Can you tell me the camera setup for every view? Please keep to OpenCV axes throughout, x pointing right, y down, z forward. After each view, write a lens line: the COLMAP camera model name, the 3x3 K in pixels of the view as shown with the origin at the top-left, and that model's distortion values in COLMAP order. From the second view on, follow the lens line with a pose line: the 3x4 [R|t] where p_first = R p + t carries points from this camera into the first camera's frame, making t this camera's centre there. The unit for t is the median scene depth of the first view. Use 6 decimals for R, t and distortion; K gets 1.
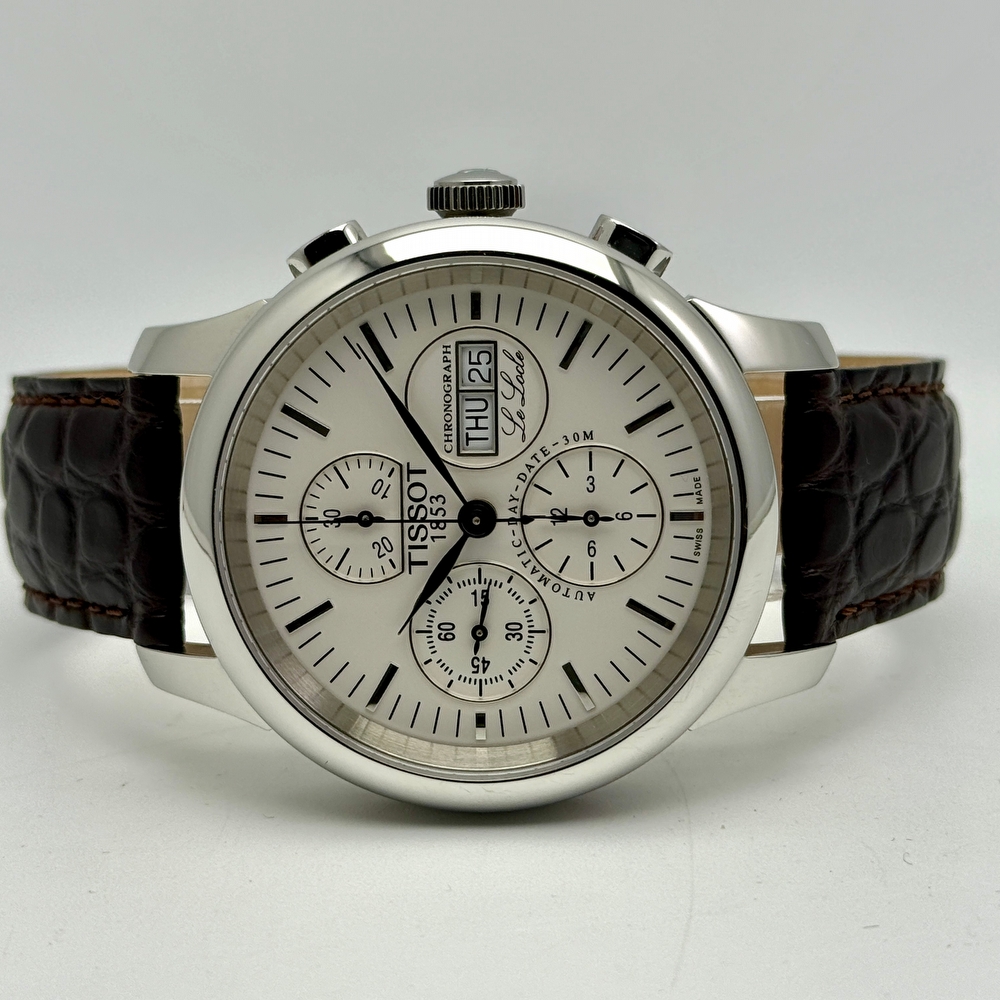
lens RADIAL K [[2783.4, 0, 500.0], [0, 2783.4, 500.0], [0, 0, 1]] dist [-0.048475, -0.076565]
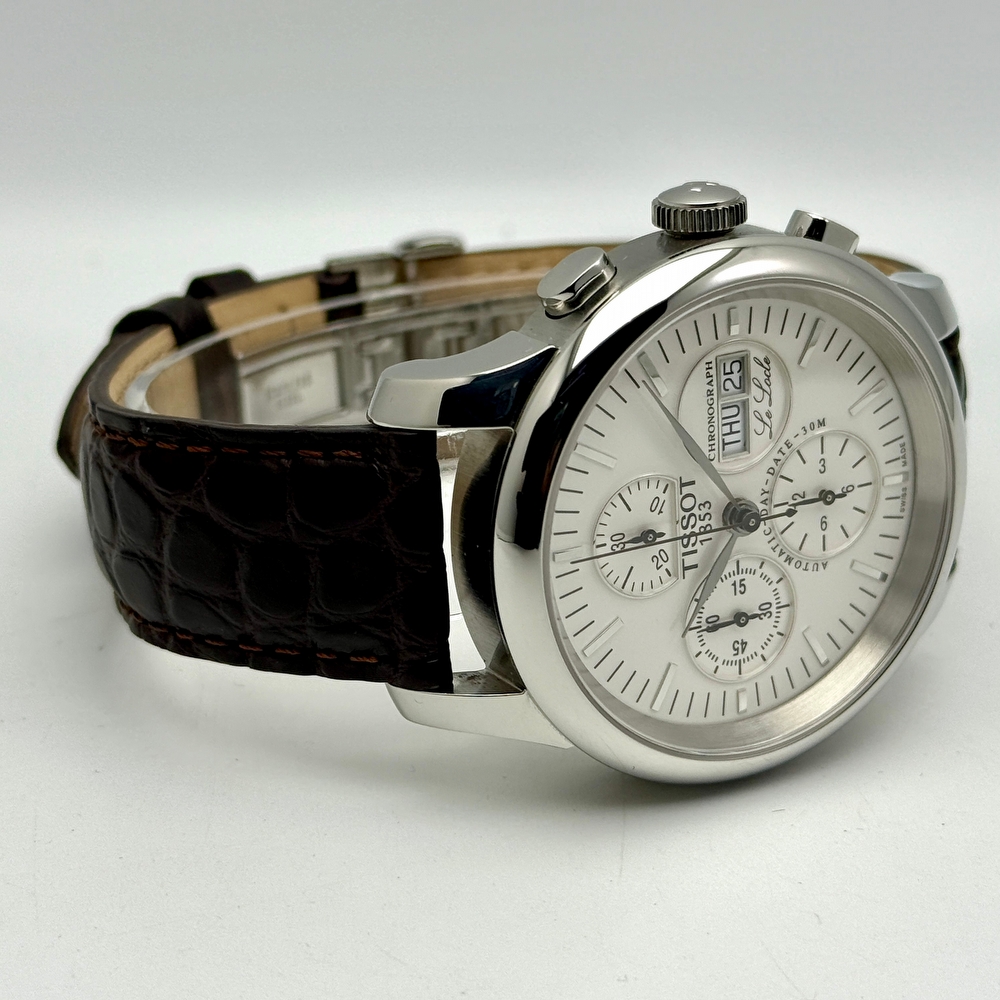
lens RADIAL K [[2783.4, 0, 500.0], [0, 2783.4, 500.0], [0, 0, 1]] dist [-0.048475, -0.076565]
pose [[0.852659, -0.185961, 0.488253, -0.598904], [0.088721, 0.972476, 0.215450, -0.234743], [-0.514879, -0.140387, 0.845689, 0.153792]]
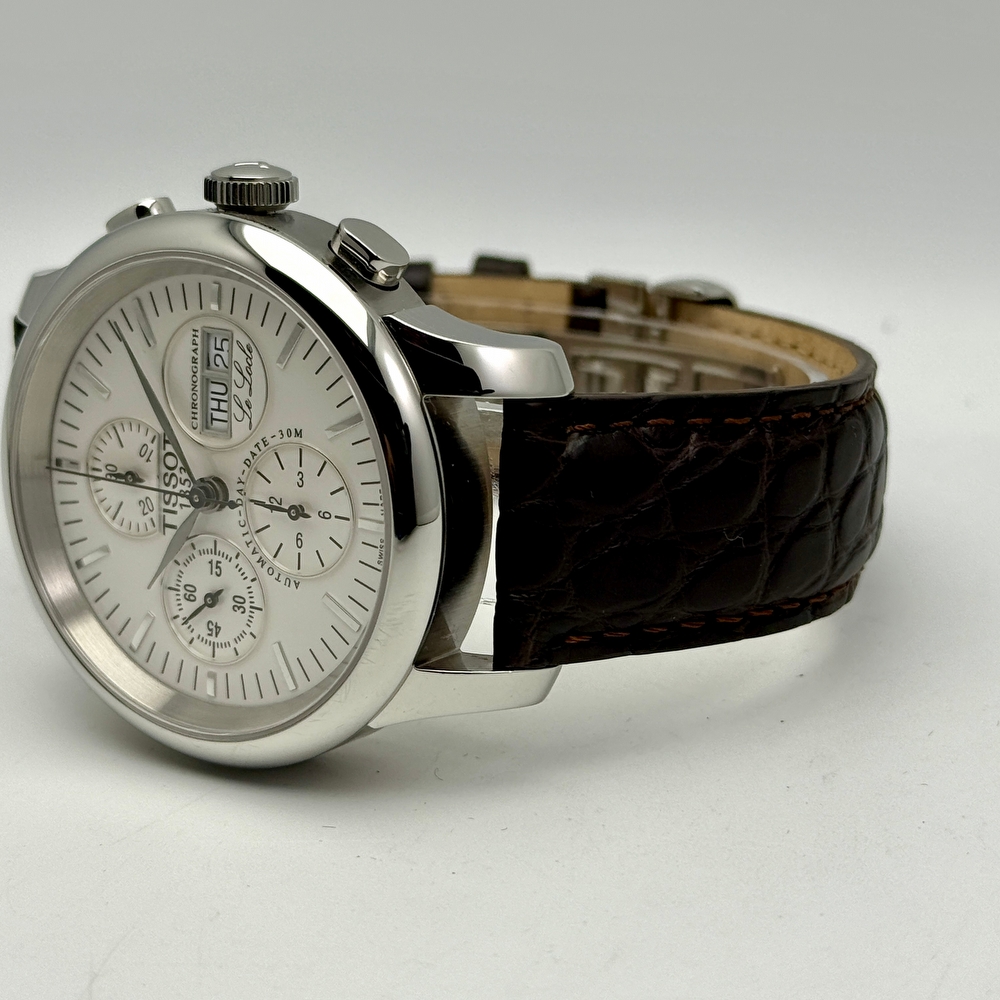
lens RADIAL K [[2783.4, 0, 500.0], [0, 2783.4, 500.0], [0, 0, 1]] dist [-0.048475, -0.076565]
pose [[0.847755, 0.159880, -0.505718, 0.619293], [-0.094660, 0.983785, 0.152337, -0.162639], [0.521873, -0.081273, 0.849142, 0.158177]]
